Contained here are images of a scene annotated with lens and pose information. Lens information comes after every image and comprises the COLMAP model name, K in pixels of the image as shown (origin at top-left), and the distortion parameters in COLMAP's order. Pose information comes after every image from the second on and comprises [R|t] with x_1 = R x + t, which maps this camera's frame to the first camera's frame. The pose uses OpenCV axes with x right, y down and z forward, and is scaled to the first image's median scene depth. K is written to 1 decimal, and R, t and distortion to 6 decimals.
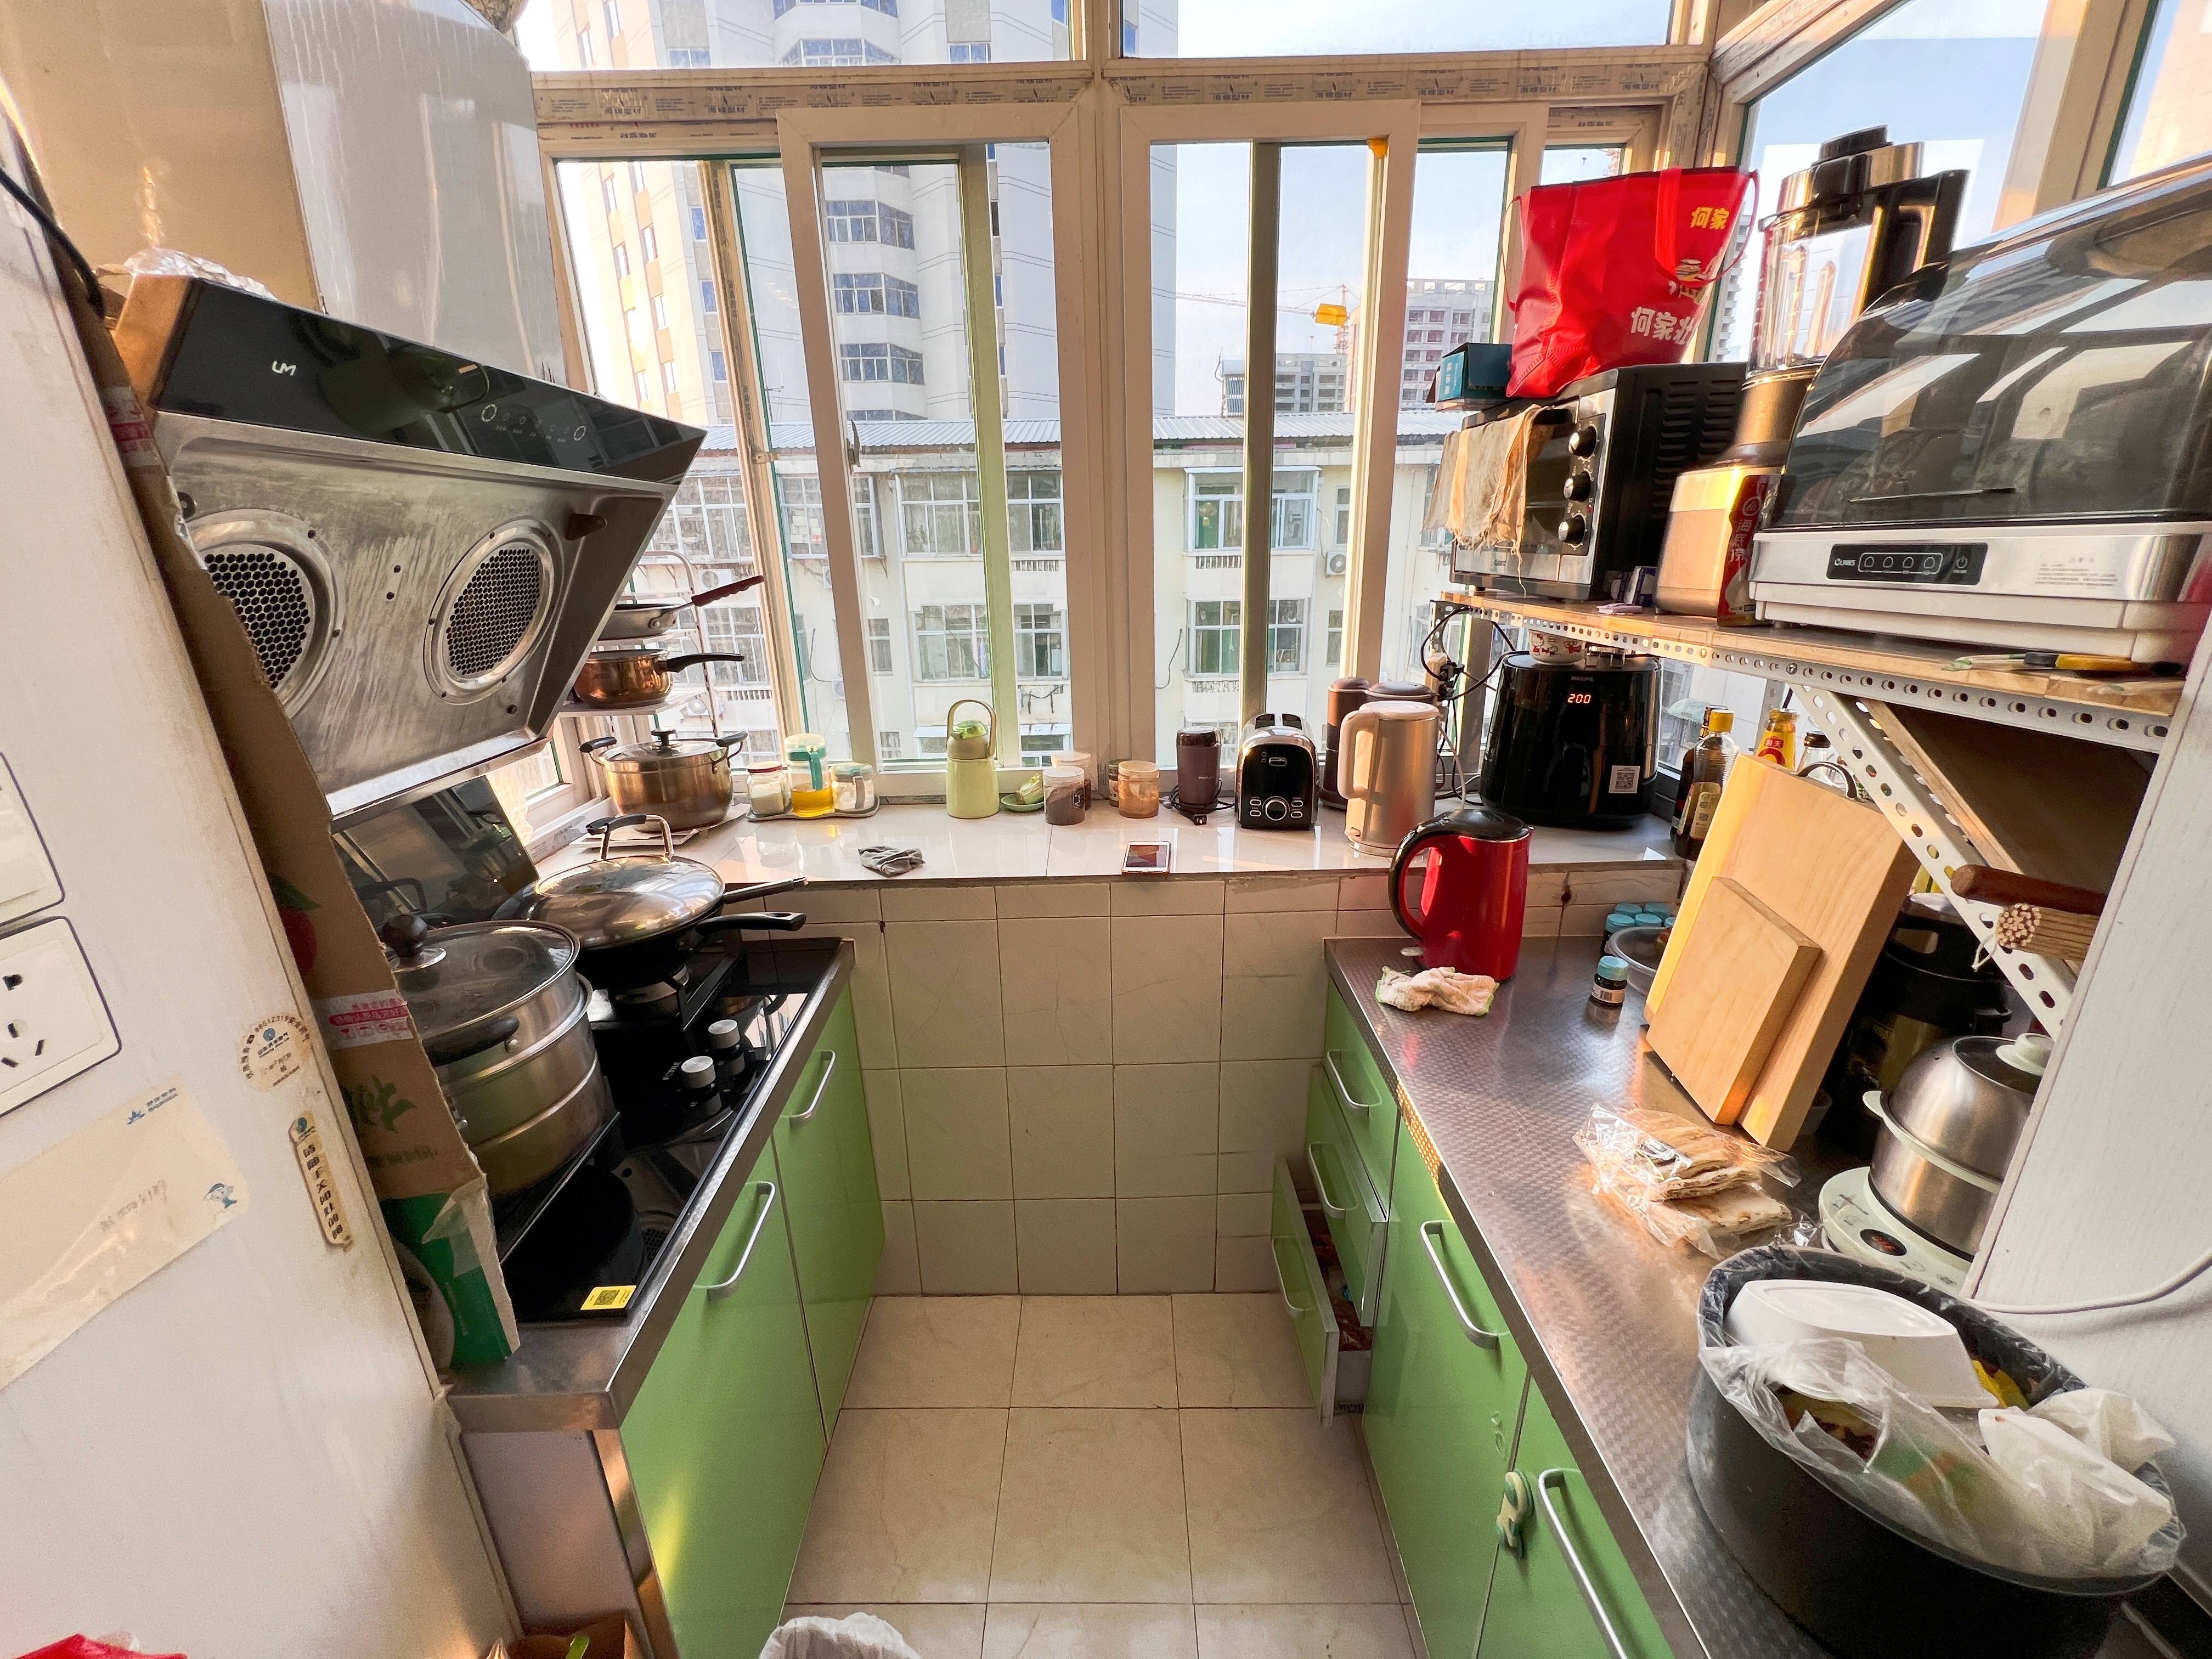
lens RADIAL K [[890.1, 0, 1098.7], [0, 890.1, 839.2], [0, 0, 1]] dist [-0.001061, 0.000045]
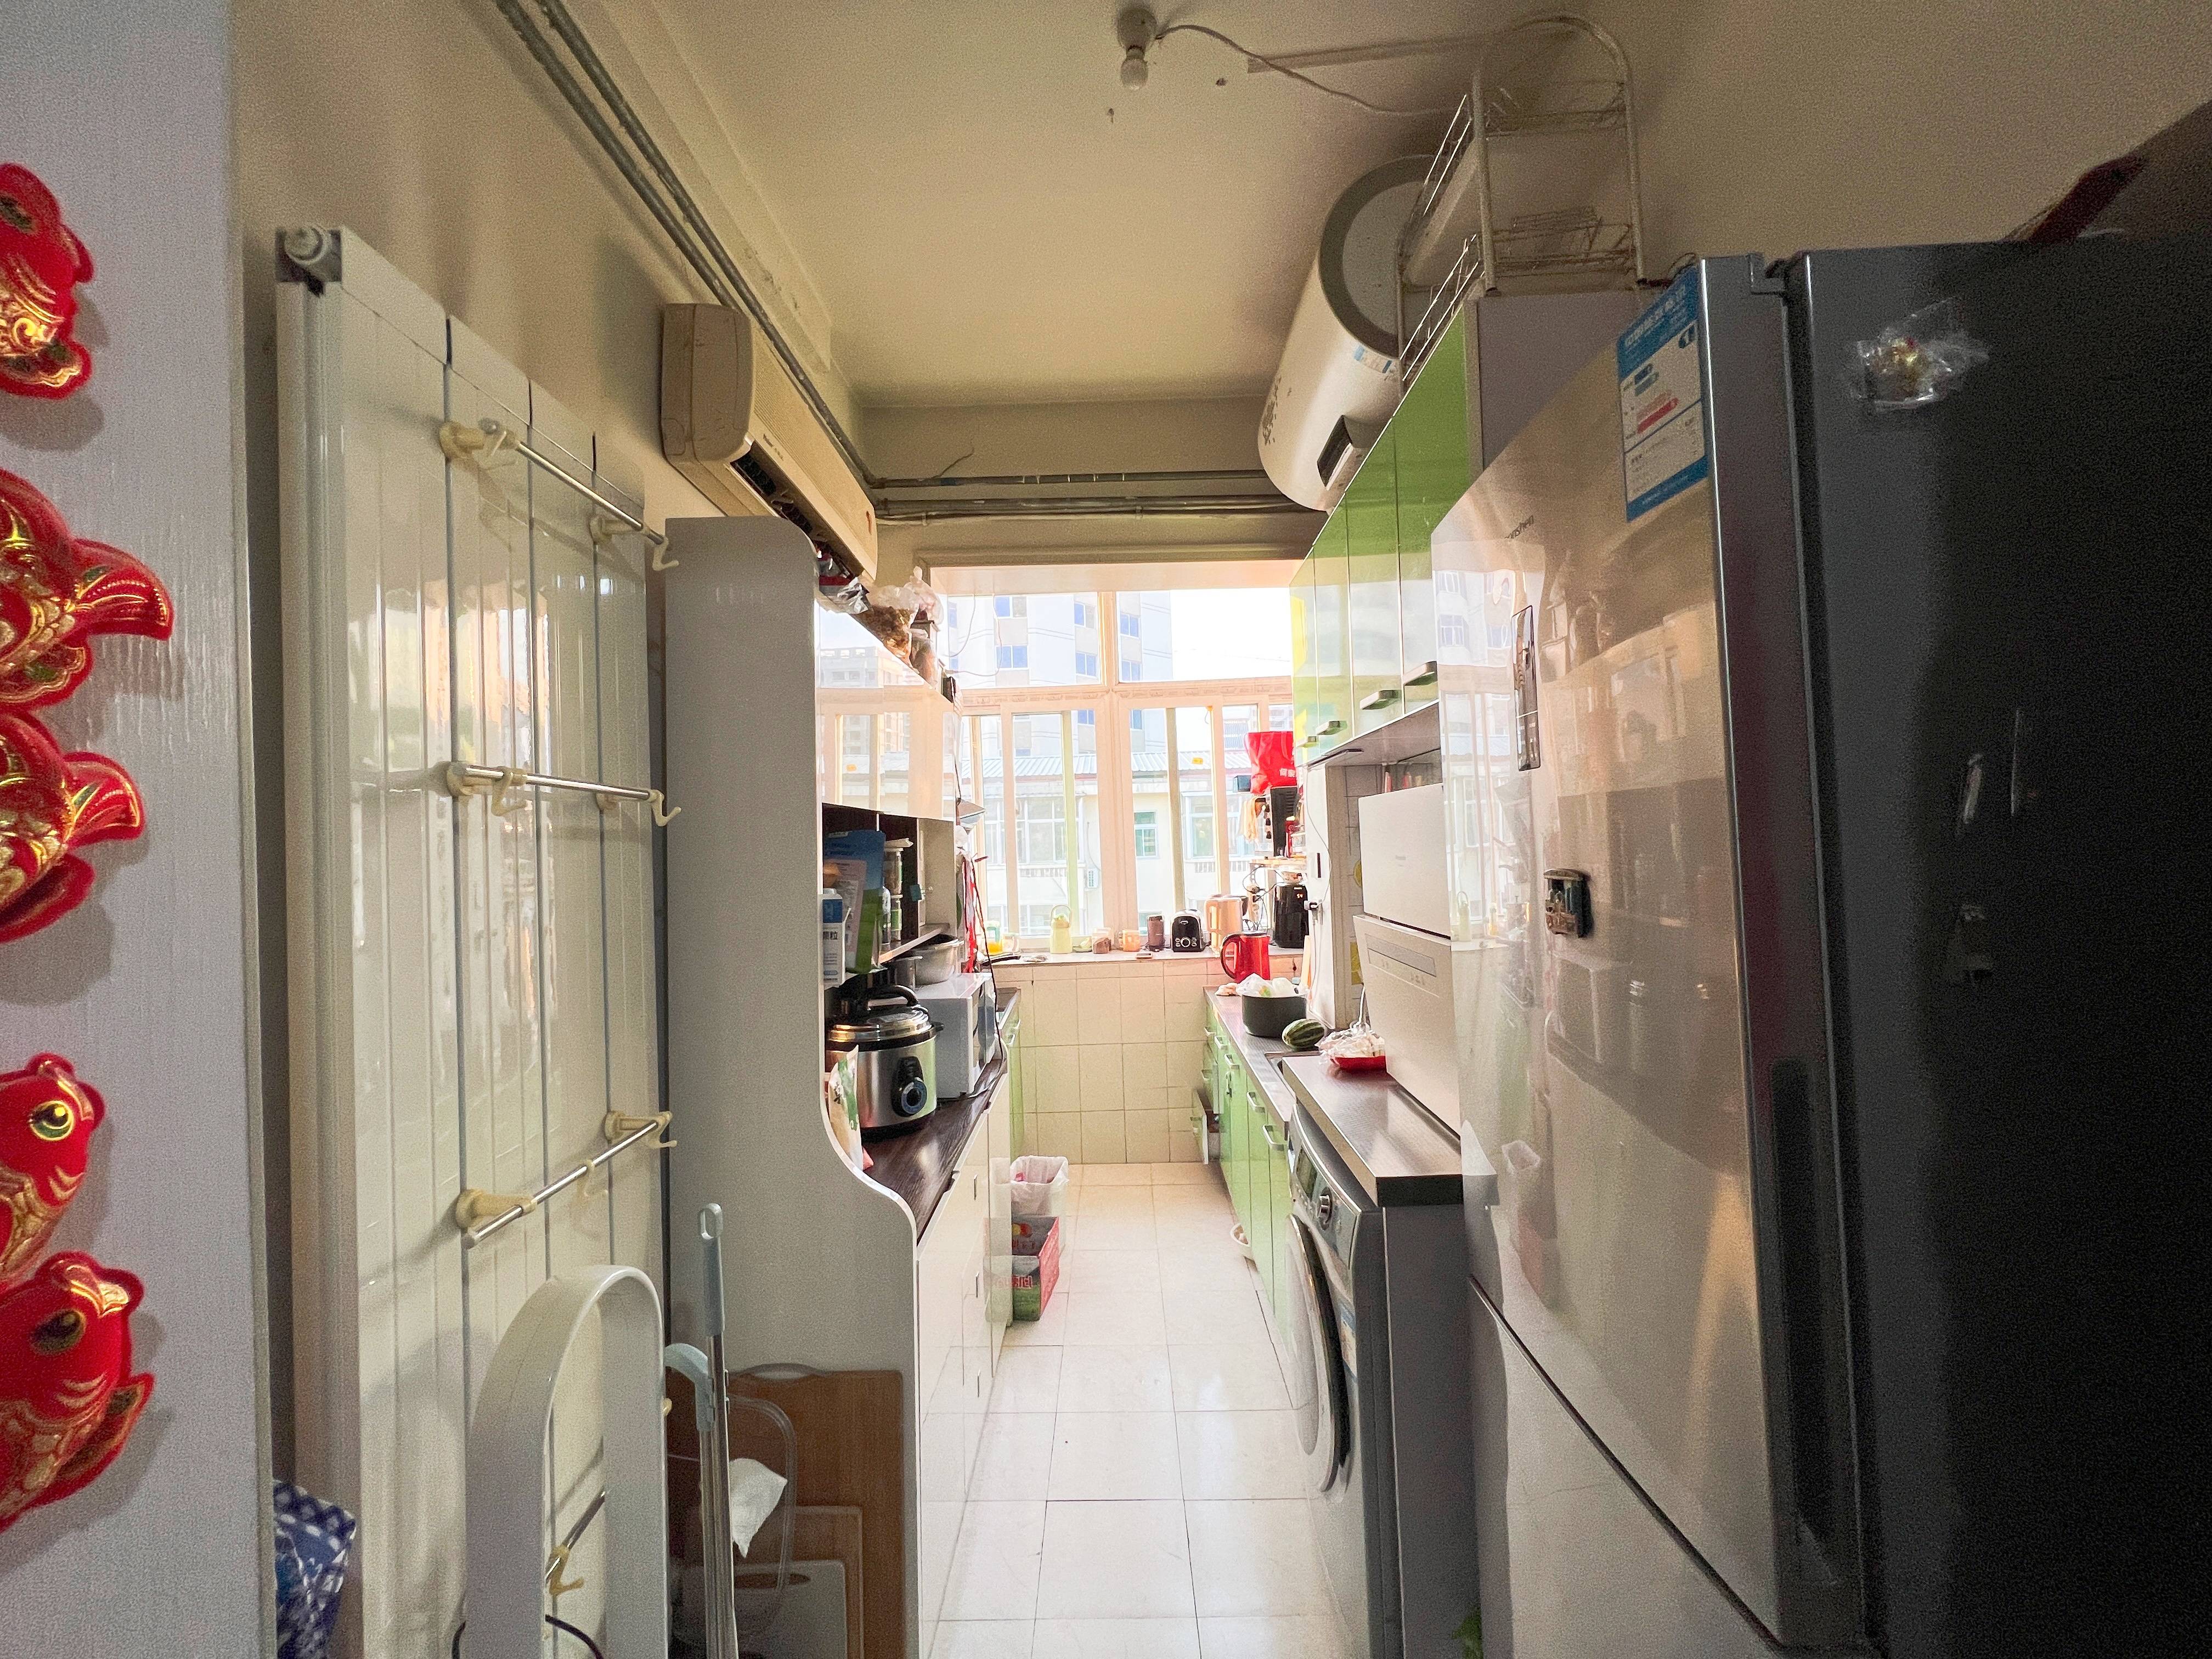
lens RADIAL K [[890.1, 0, 1102.4], [0, 890.1, 828.9], [0, 0, 1]] dist [-0.001061, 0.000045]
pose [[0.999974, -0.006578, -0.003108, -0.020840], [0.005109, 0.939098, -0.343612, 0.515508], [0.005179, 0.343588, 0.939106, -1.416590]]
